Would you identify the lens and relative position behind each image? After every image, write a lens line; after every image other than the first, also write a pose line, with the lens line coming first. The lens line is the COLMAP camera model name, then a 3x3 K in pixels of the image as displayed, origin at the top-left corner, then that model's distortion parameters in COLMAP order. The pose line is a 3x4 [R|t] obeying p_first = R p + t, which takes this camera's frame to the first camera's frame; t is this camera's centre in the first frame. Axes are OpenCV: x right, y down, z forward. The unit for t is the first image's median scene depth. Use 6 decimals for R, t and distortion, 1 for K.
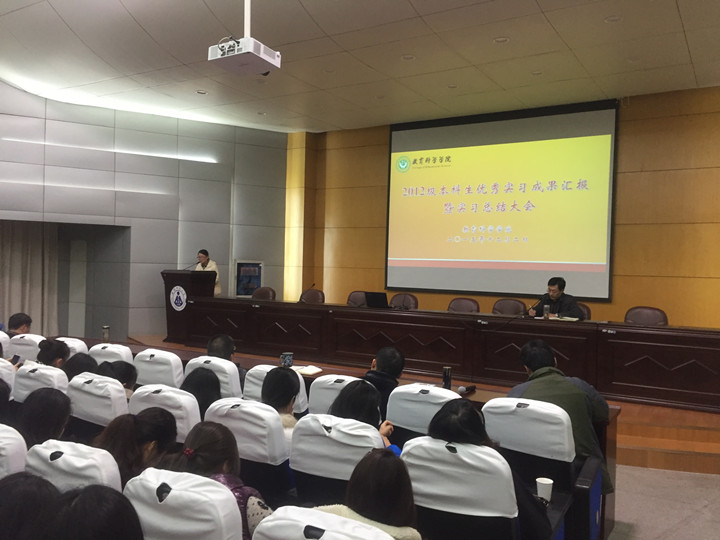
lens RADIAL K [[613.2, 0, 360.9], [0, 613.2, 273.7], [0, 0, 1]] dist [0.061681, -0.037584]
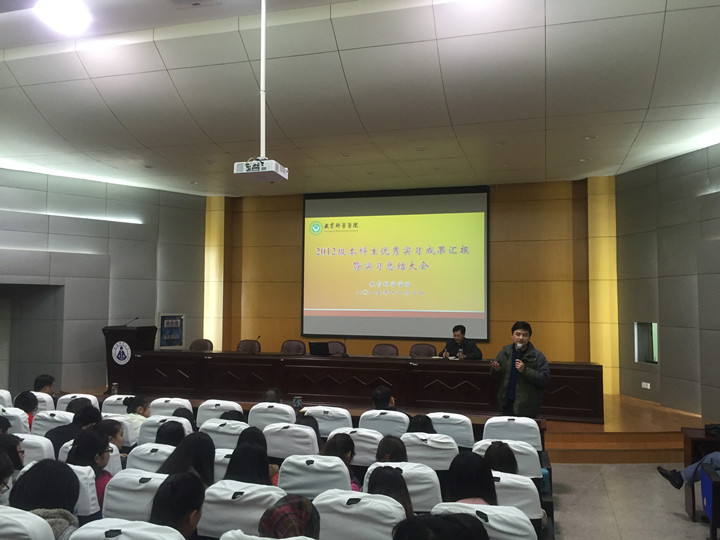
lens RADIAL K [[613.2, 0, 358.8], [0, 613.2, 268.1], [0, 0, 1]] dist [0.061681, -0.037584]
pose [[0.967358, -0.004549, 0.253372, -0.163372], [0.021490, 0.997710, -0.064135, -0.028490], [-0.252500, 0.067487, 0.965240, -0.153522]]
